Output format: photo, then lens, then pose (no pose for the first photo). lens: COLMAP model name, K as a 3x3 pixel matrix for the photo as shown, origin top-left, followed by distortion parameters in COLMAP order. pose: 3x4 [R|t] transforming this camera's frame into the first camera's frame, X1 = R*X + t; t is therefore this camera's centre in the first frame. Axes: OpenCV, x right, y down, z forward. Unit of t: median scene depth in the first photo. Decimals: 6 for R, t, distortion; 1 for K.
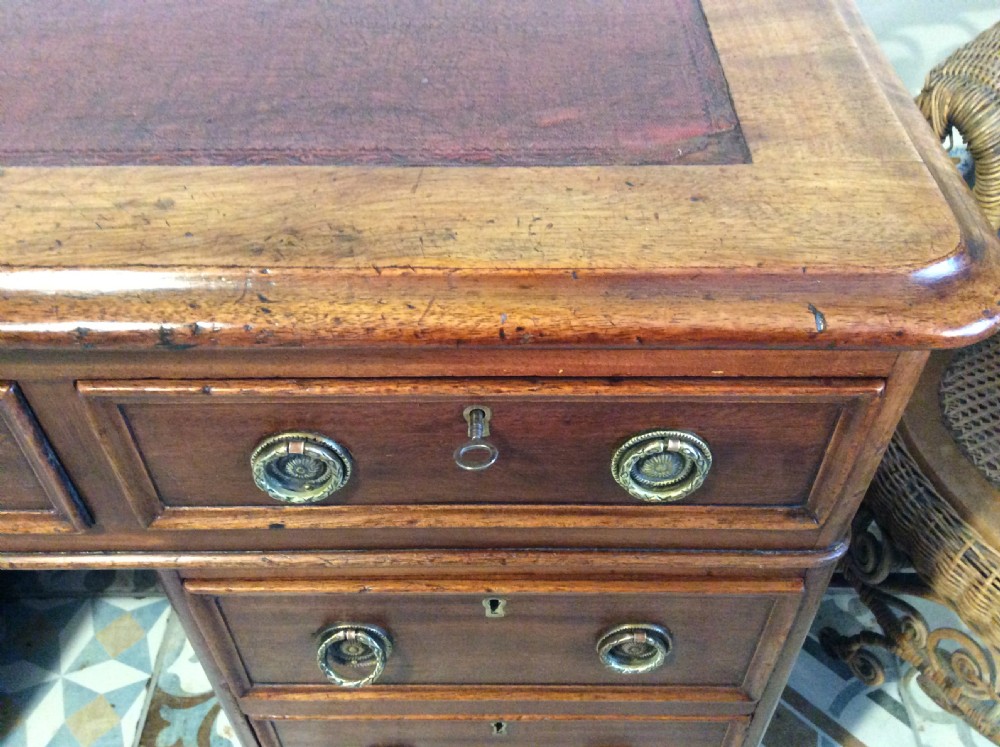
lens RADIAL K [[940.3, 0, 505.9], [0, 940.3, 383.7], [0, 0, 1]] dist [0.011099, 0.000000]
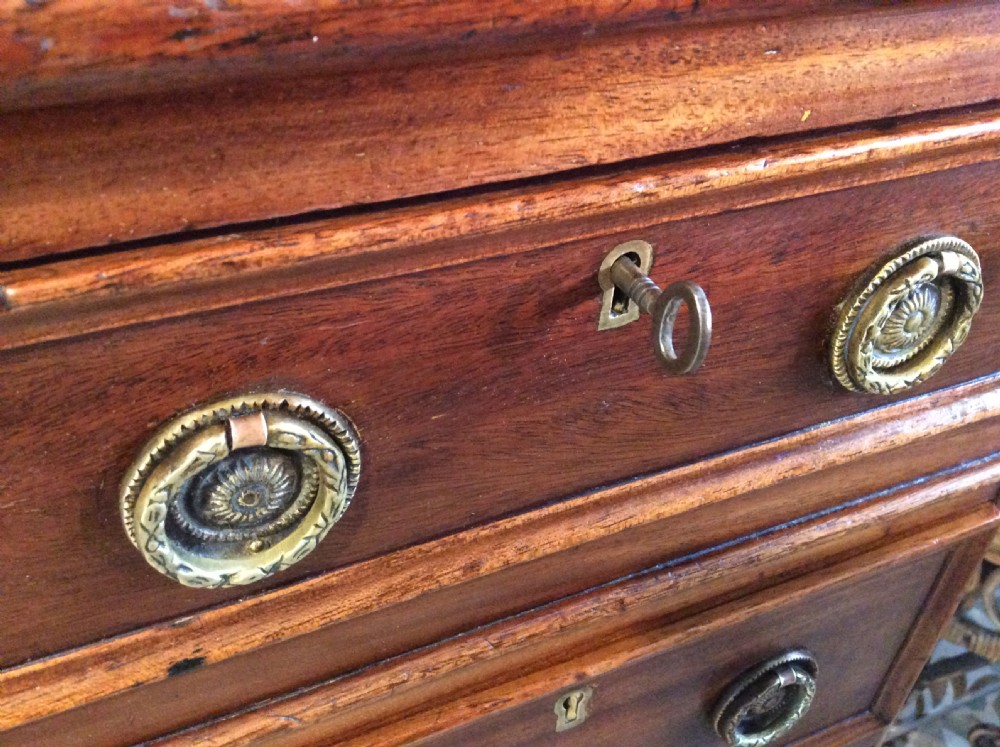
lens RADIAL K [[940.3, 0, 507.7], [0, 940.3, 372.1], [0, 0, 1]] dist [0.011099, 0.000000]
pose [[0.906753, -0.209298, 0.366051, -0.240653], [0.260204, 0.960852, -0.095169, 0.101831], [-0.331802, 0.181542, 0.925716, 0.529072]]
